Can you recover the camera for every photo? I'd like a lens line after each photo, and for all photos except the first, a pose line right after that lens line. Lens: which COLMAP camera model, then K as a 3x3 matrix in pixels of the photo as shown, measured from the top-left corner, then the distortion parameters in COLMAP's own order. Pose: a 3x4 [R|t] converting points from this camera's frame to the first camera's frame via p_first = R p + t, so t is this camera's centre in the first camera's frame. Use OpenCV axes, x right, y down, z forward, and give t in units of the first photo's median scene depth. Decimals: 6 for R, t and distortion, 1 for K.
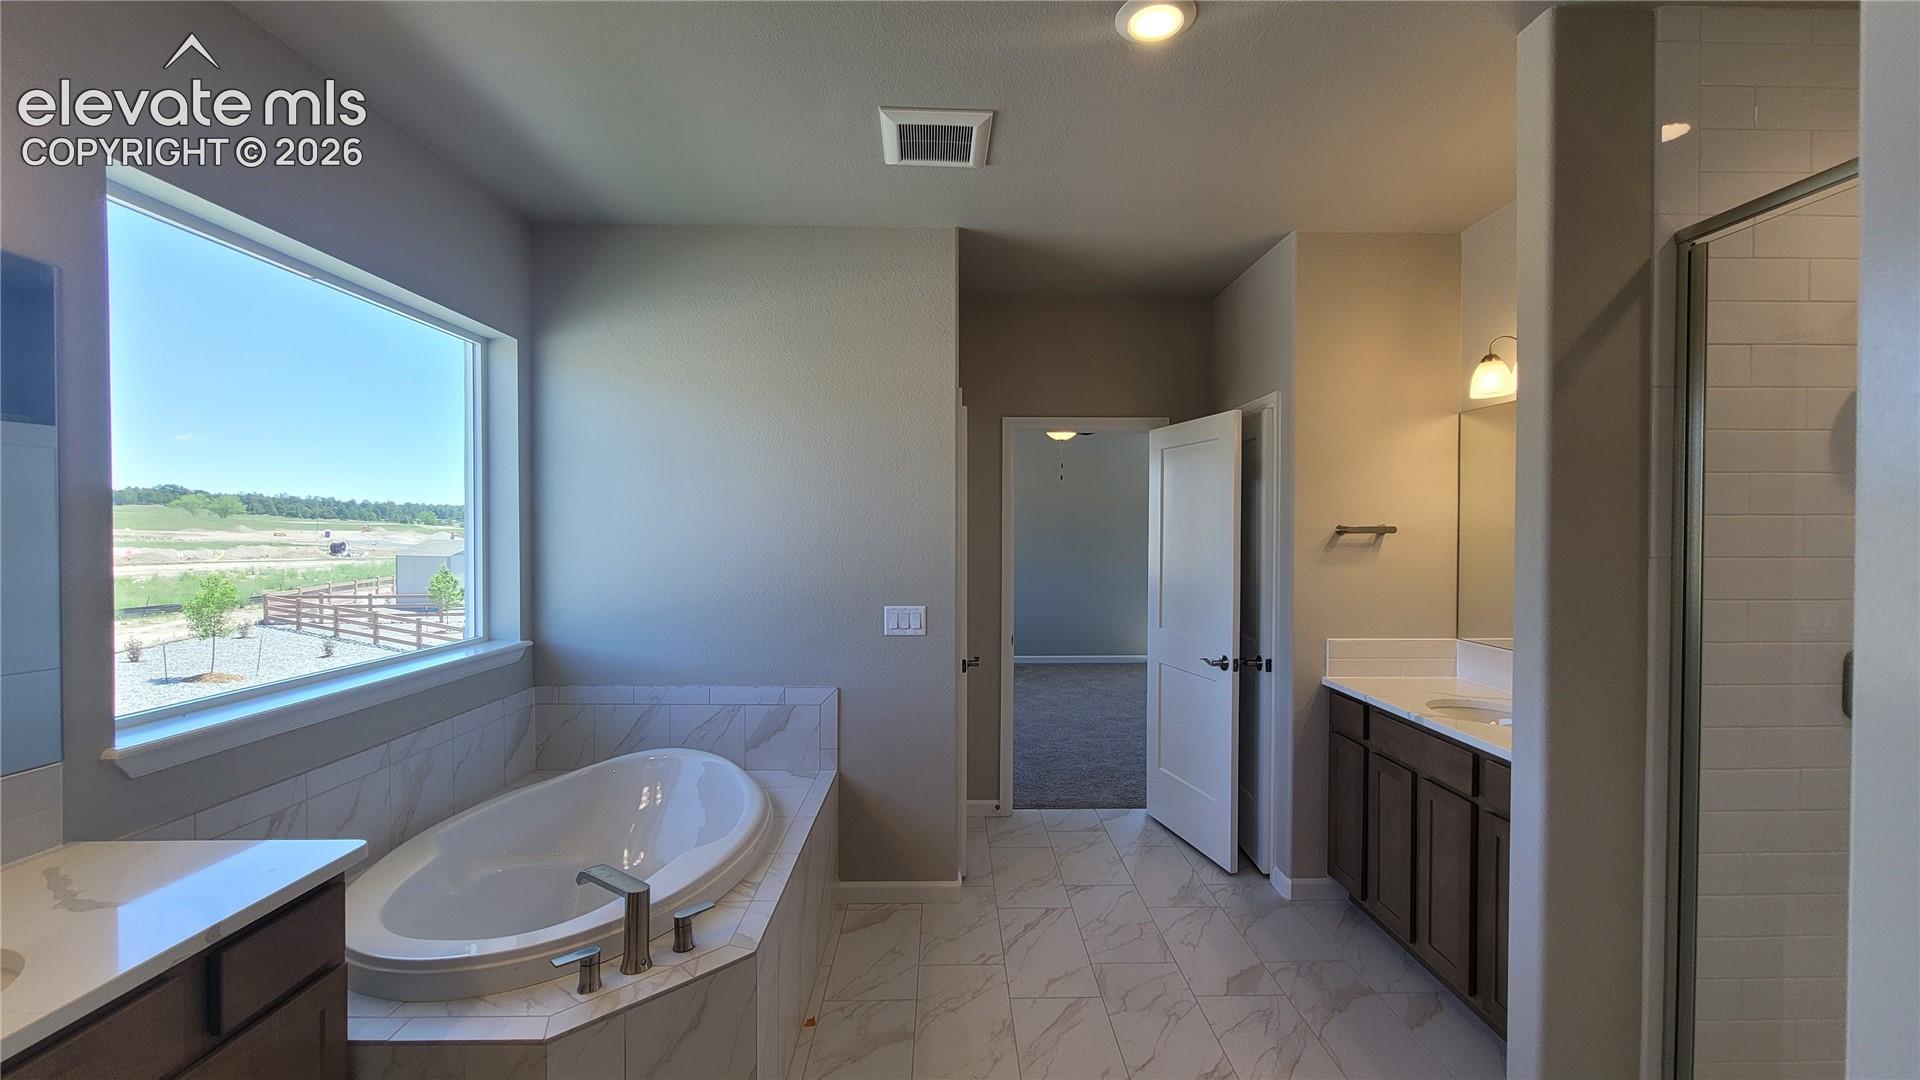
lens RADIAL K [[785.2, 0, 955.0], [0, 785.2, 543.1], [0, 0, 1]] dist [-0.007826, 0.000309]
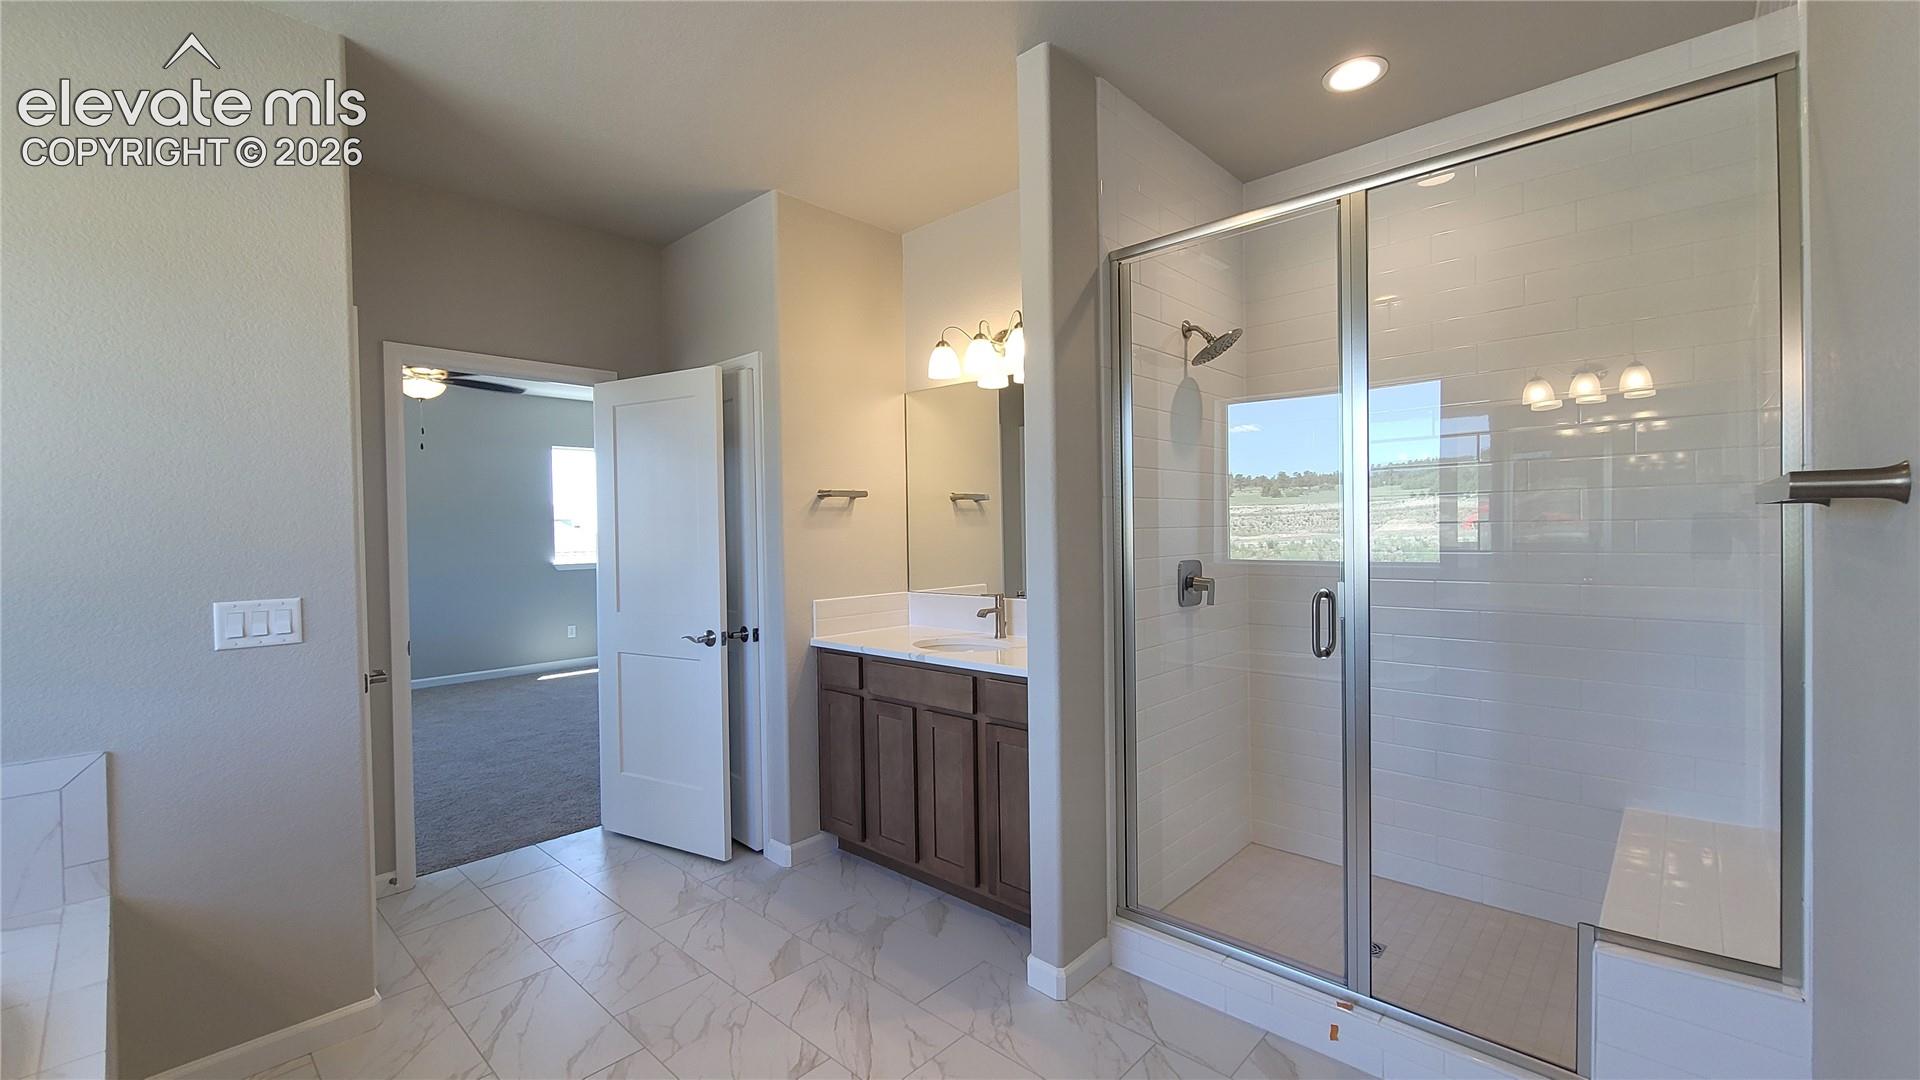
lens RADIAL K [[785.2, 0, 964.6], [0, 785.2, 550.0], [0, 0, 1]] dist [-0.007826, 0.000309]
pose [[0.681084, -0.028666, 0.731644, -0.137683], [0.028097, 0.999521, 0.013007, 0.048797], [-0.731666, 0.011698, 0.681563, 0.159310]]
